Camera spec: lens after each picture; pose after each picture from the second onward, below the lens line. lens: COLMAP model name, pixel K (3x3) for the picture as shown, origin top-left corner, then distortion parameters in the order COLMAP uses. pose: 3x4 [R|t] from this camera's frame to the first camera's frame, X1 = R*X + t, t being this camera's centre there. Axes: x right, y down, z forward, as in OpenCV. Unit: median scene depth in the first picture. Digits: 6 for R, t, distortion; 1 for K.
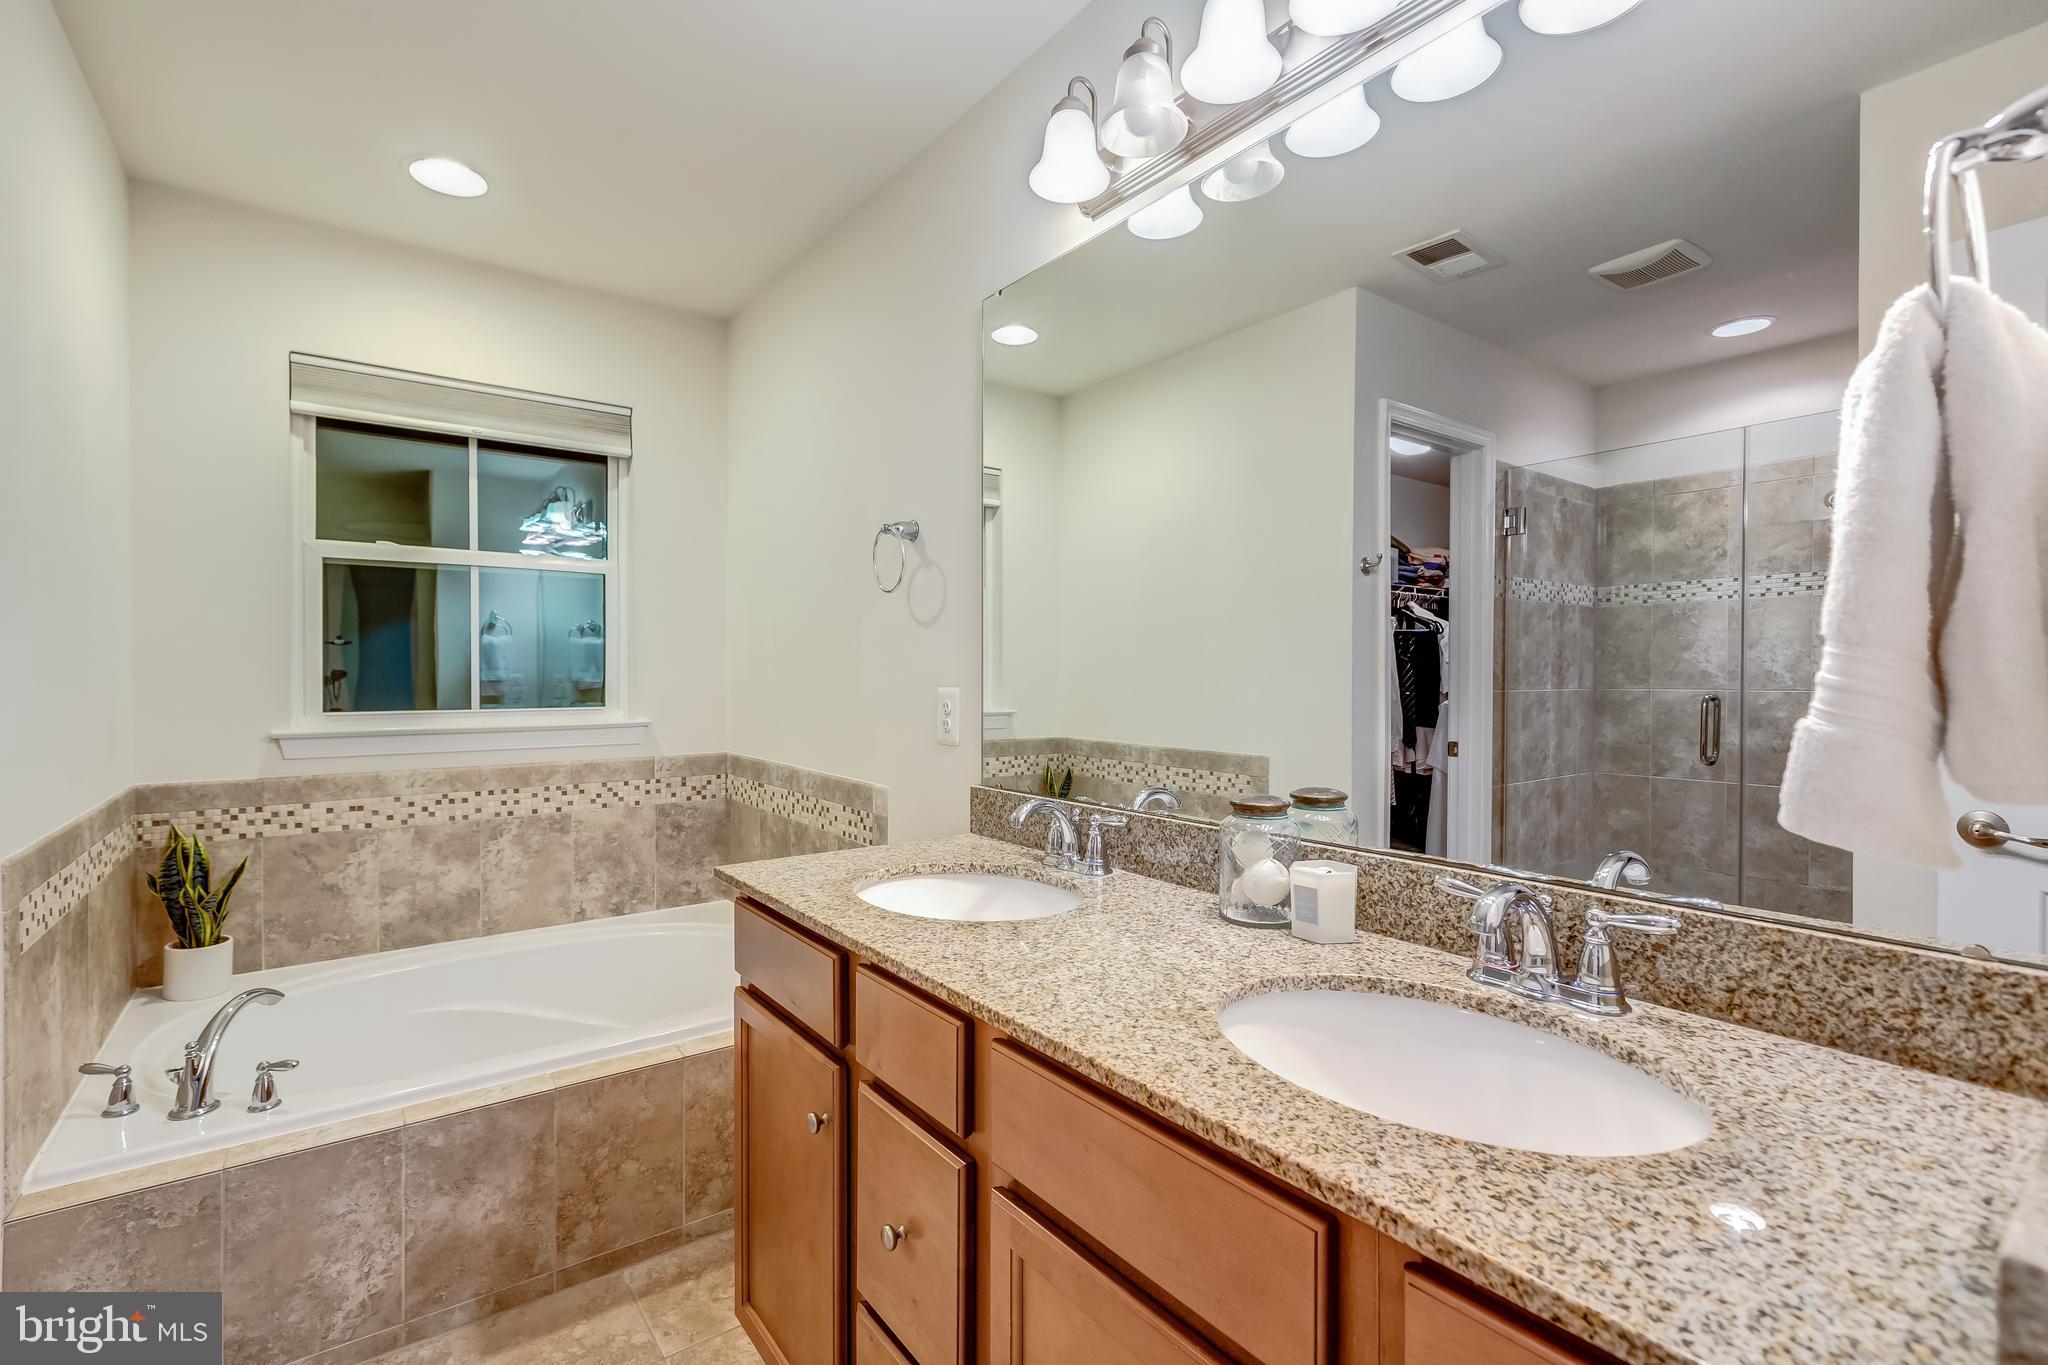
lens RADIAL K [[915.1, 0, 1021.5], [0, 915.1, 682.5], [0, 0, 1]] dist [0.004751, -0.002575]
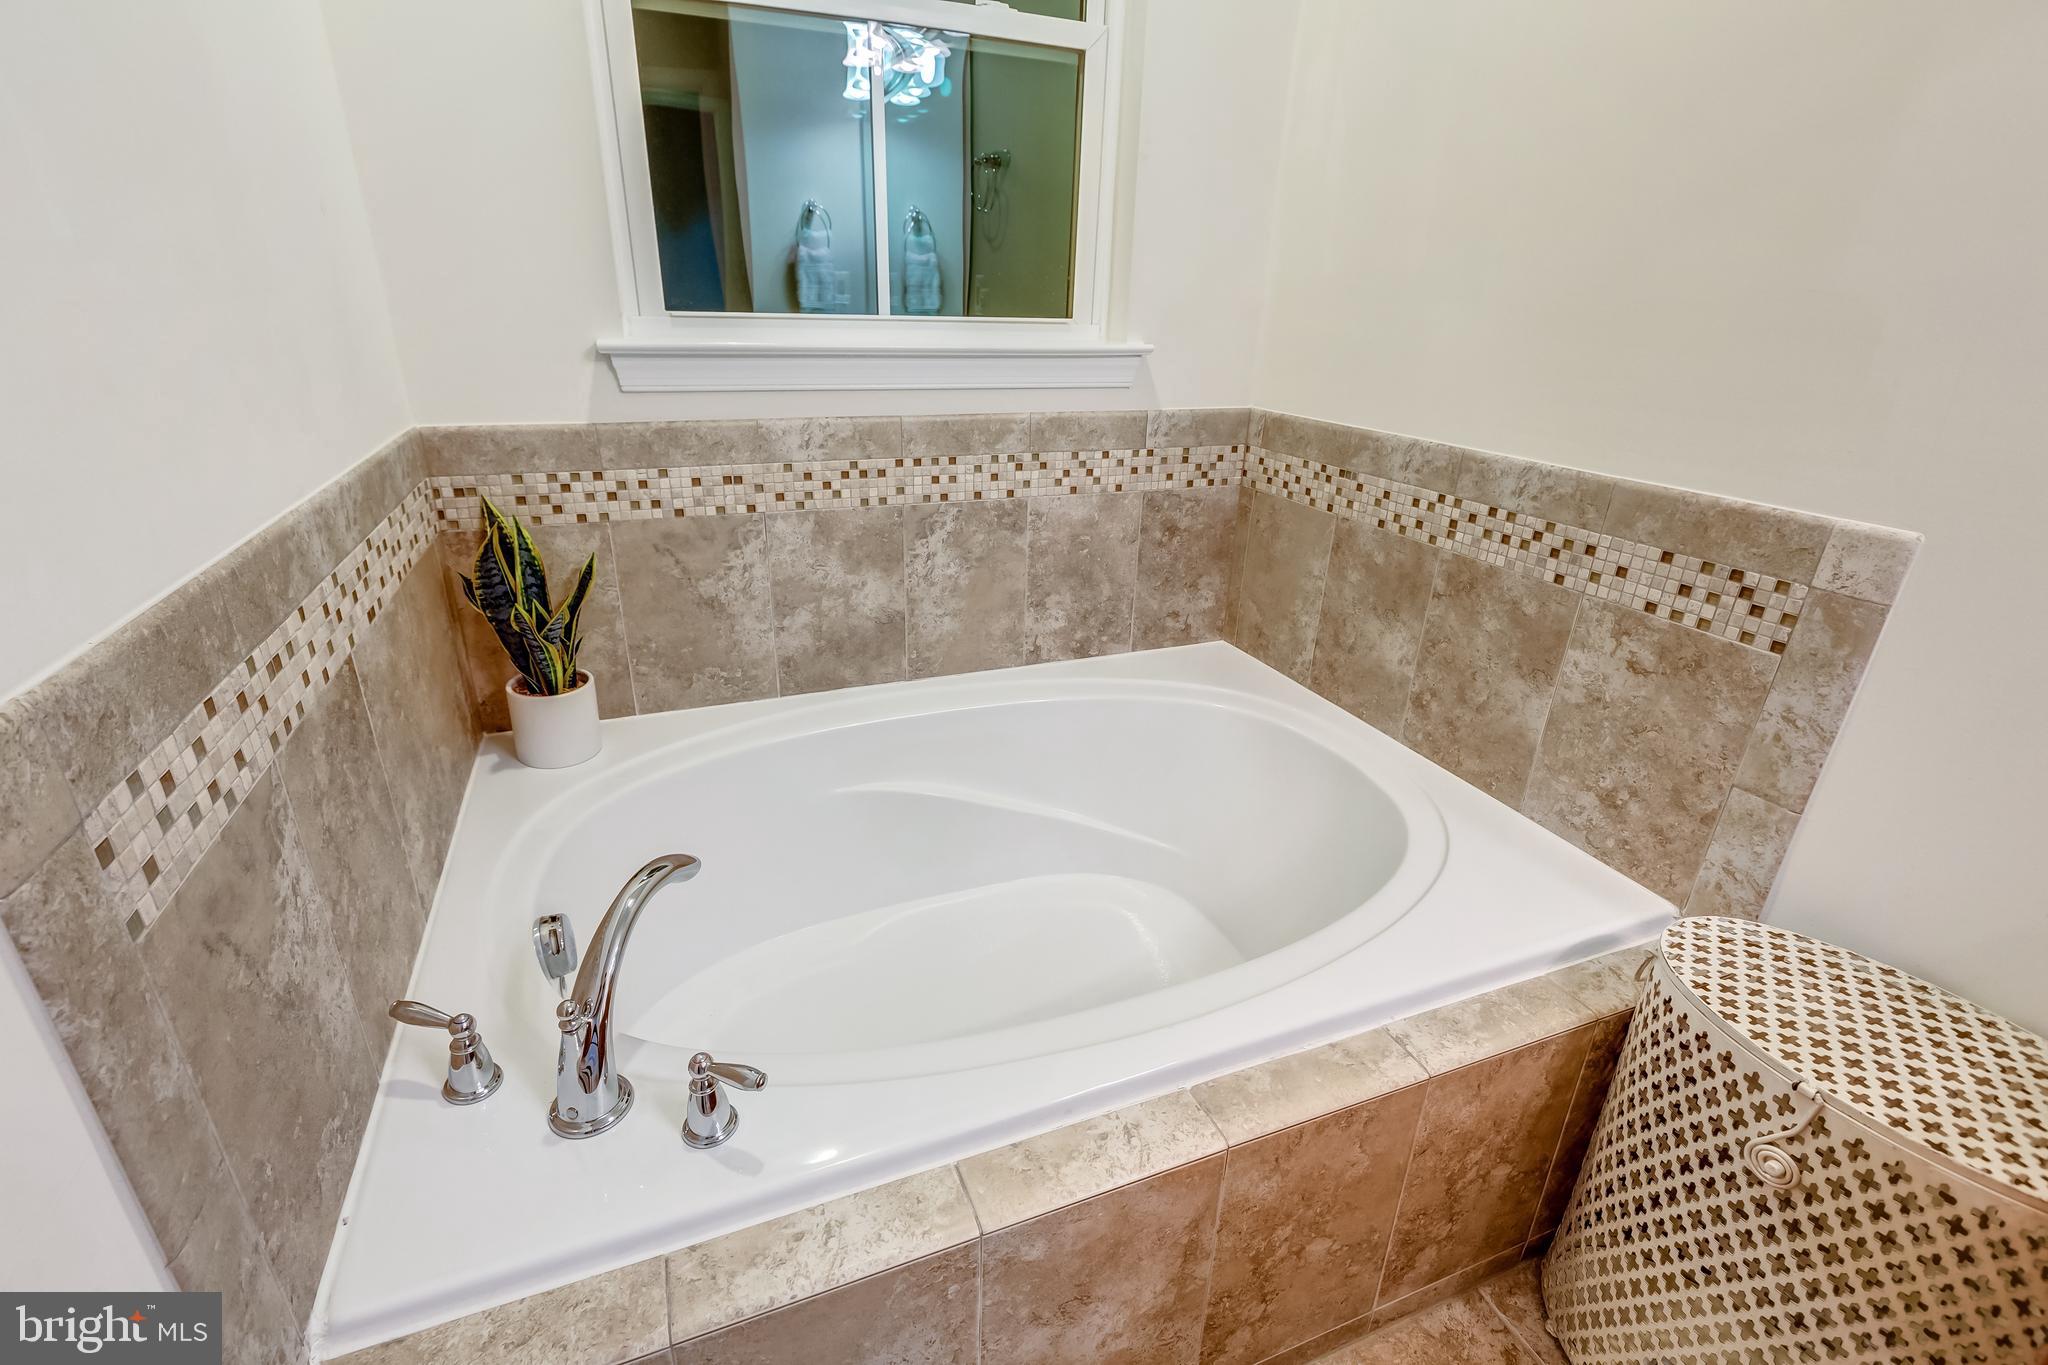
lens RADIAL K [[915.1, 0, 1020.9], [0, 915.1, 678.1], [0, 0, 1]] dist [0.004751, -0.002575]
pose [[0.966072, 0.118244, -0.229614, -0.398535], [-0.026002, 0.929053, 0.369032, 0.030782], [0.256960, -0.350541, 0.900607, 0.469854]]
